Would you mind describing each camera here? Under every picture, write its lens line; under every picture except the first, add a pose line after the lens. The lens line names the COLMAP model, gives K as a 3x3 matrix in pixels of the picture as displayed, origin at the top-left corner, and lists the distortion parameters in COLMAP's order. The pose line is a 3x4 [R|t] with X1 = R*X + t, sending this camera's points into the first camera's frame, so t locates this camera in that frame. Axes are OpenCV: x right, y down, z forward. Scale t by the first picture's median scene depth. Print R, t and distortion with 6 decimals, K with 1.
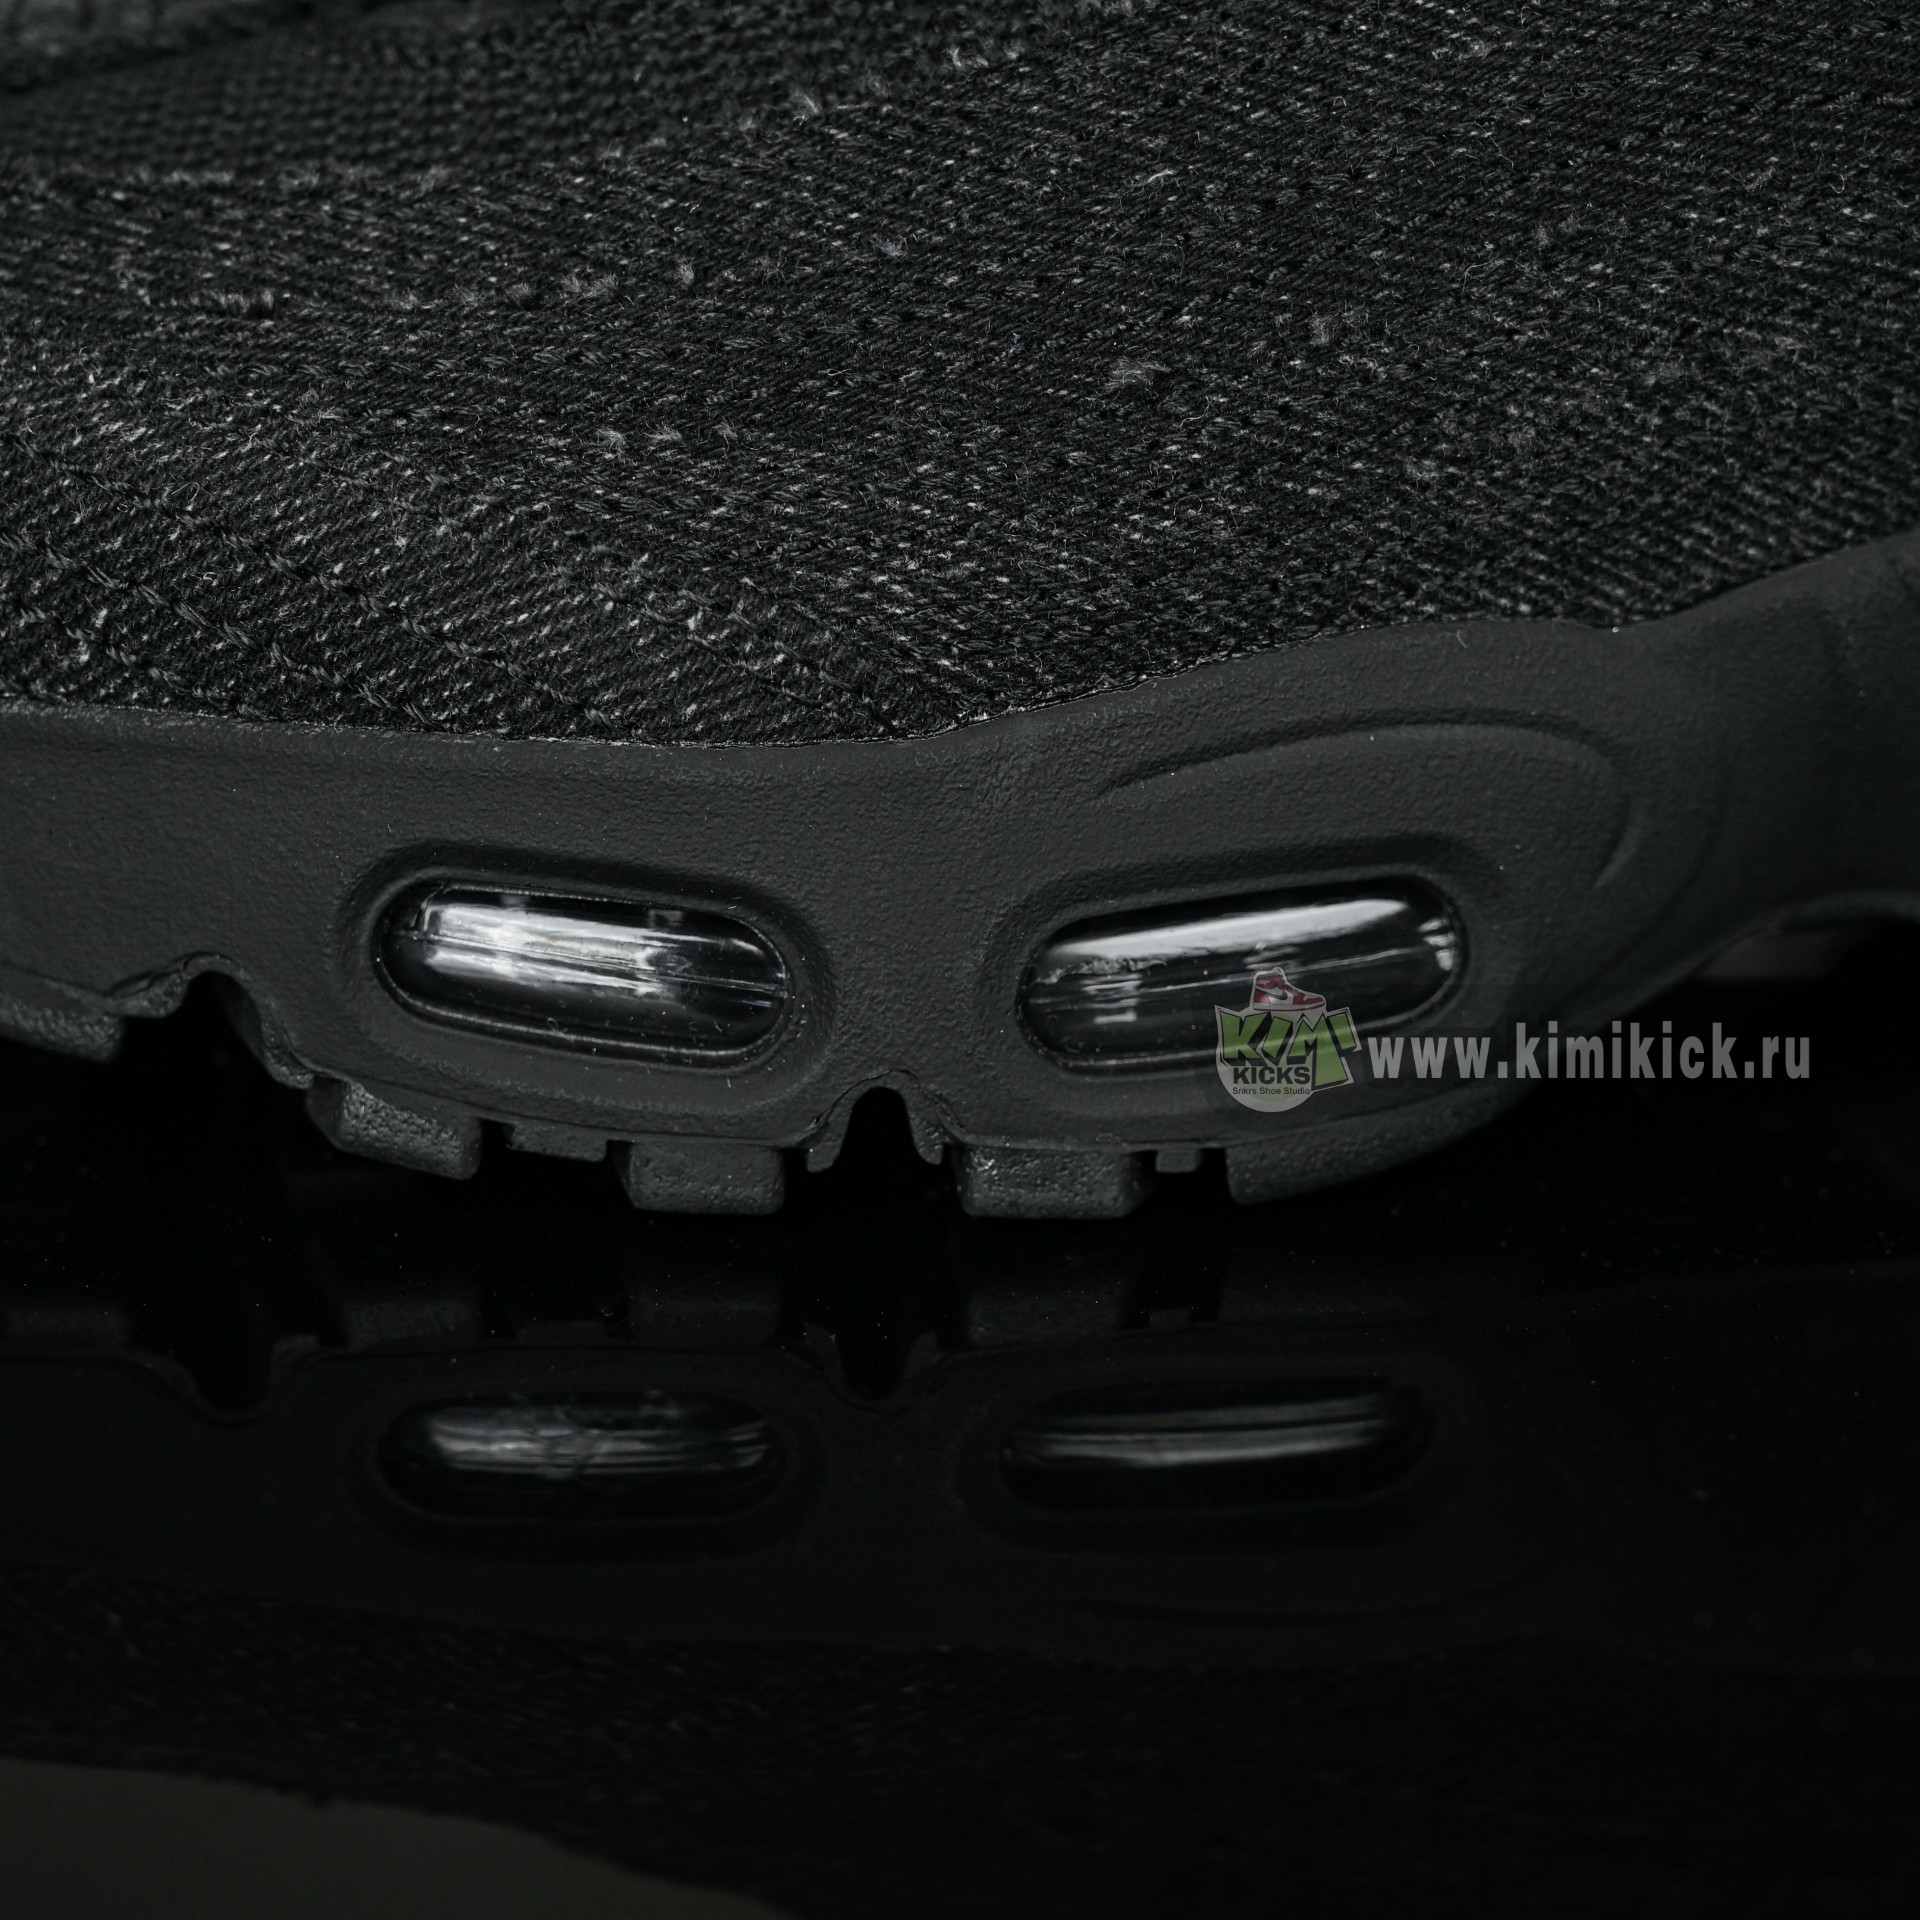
lens RADIAL K [[4962.9, 0, 965.0], [0, 4962.9, 962.4], [0, 0, 1]] dist [0.021633, 0.000000]
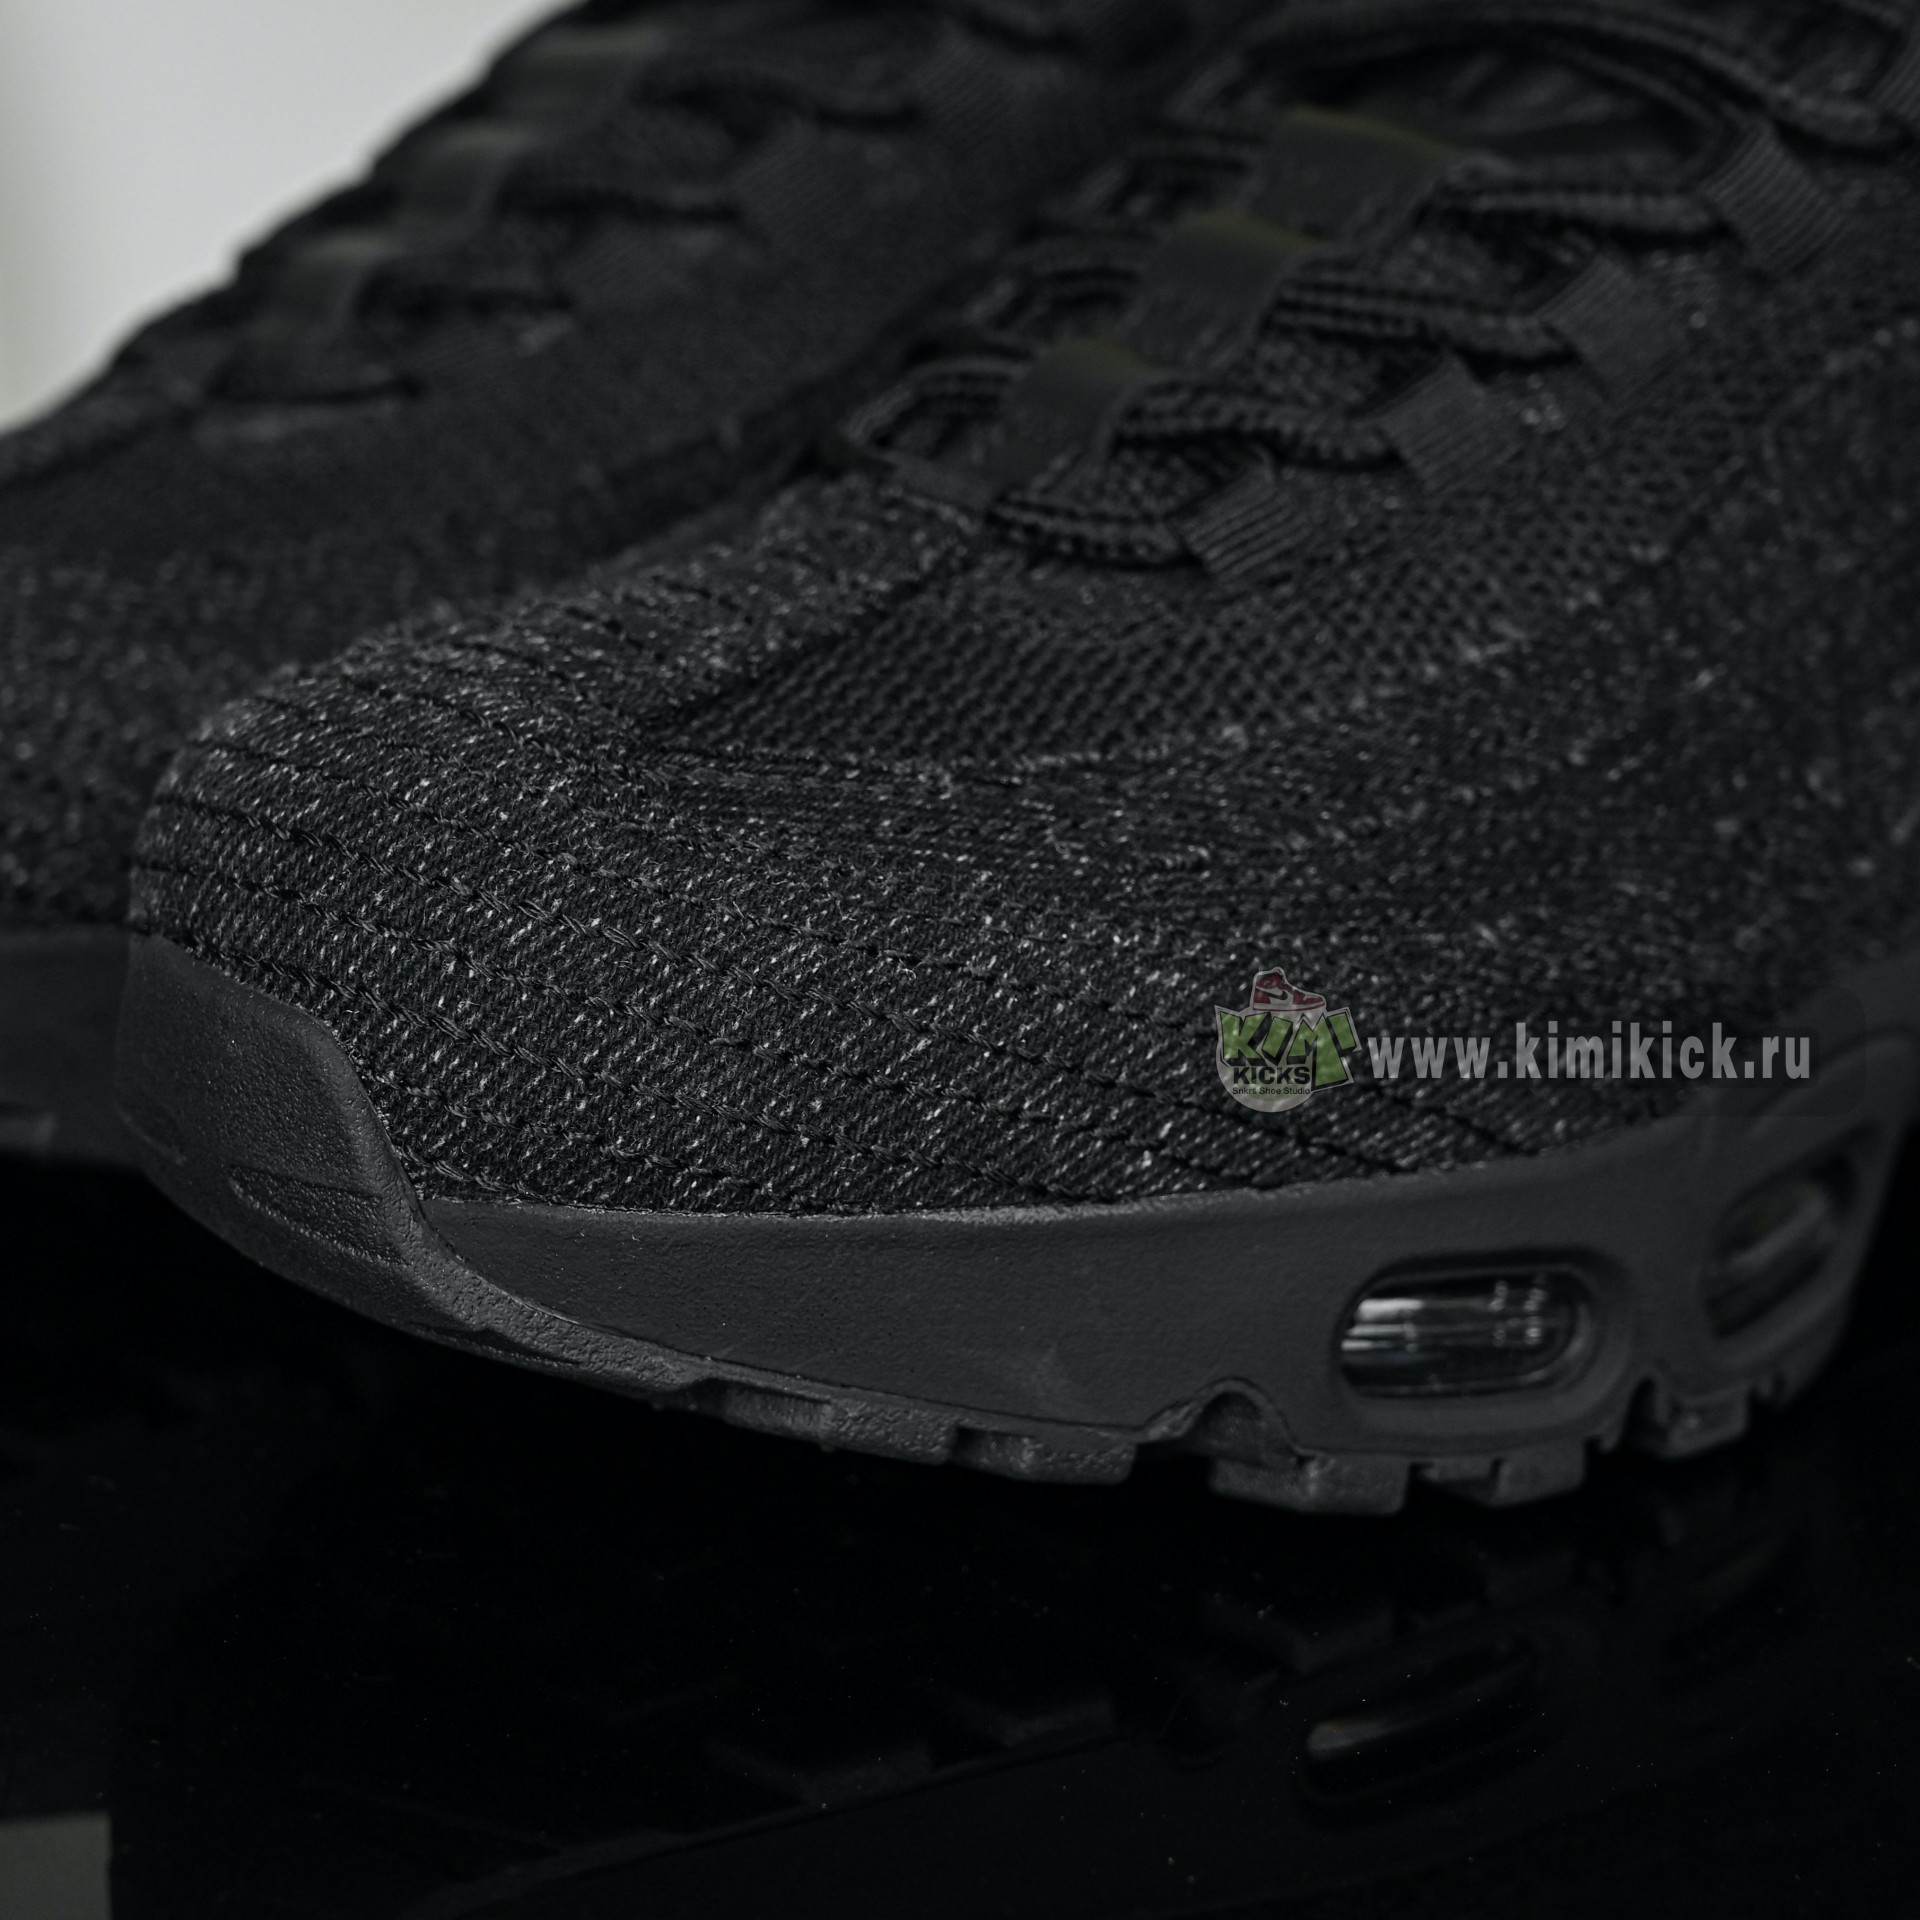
lens RADIAL K [[4962.9, 0, 968.1], [0, 4962.9, 960.1], [0, 0, 1]] dist [0.021633, 0.000000]
pose [[0.777420, -0.147017, 0.611559, -0.948194], [0.140362, 0.988331, 0.059162, -0.188464], [-0.613121, 0.039846, 0.788984, 0.052091]]
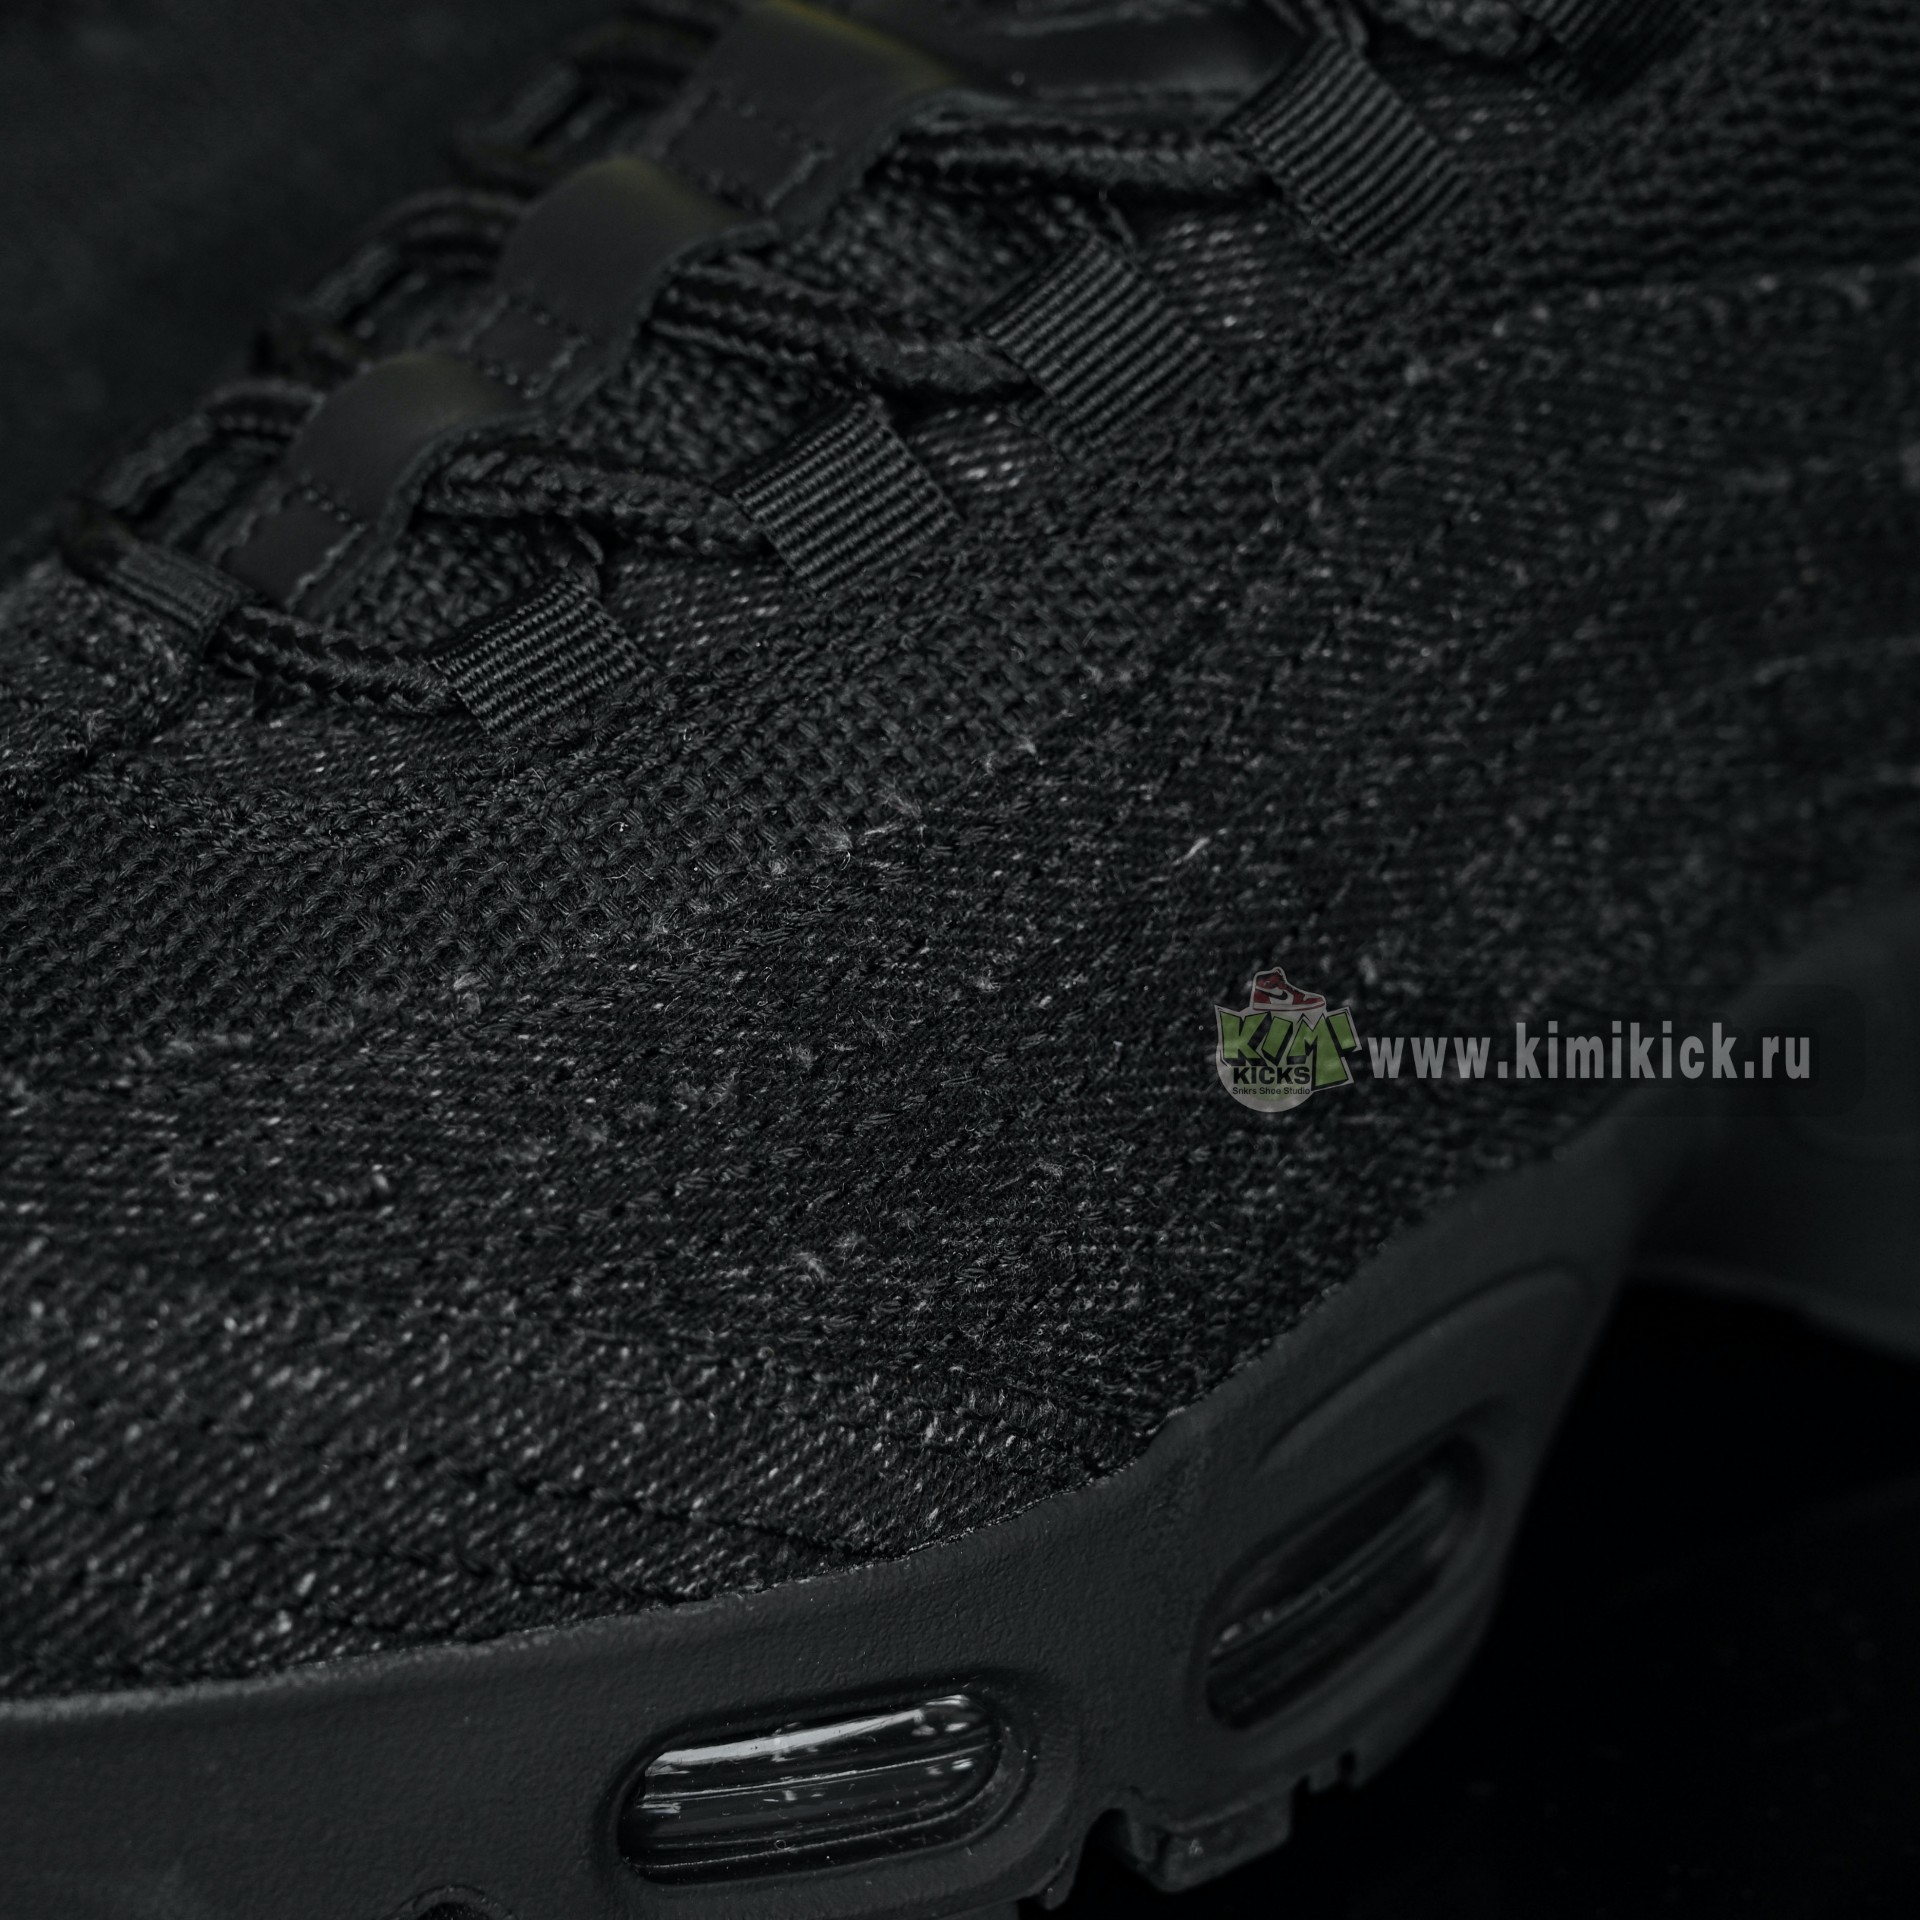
lens RADIAL K [[4962.9, 0, 951.1], [0, 4962.9, 952.0], [0, 0, 1]] dist [0.021633, 0.000000]
pose [[0.845928, -0.223461, 0.484222, -0.476417], [0.166436, 0.973250, 0.158379, -0.297981], [-0.506660, -0.053385, 0.860491, 0.175084]]
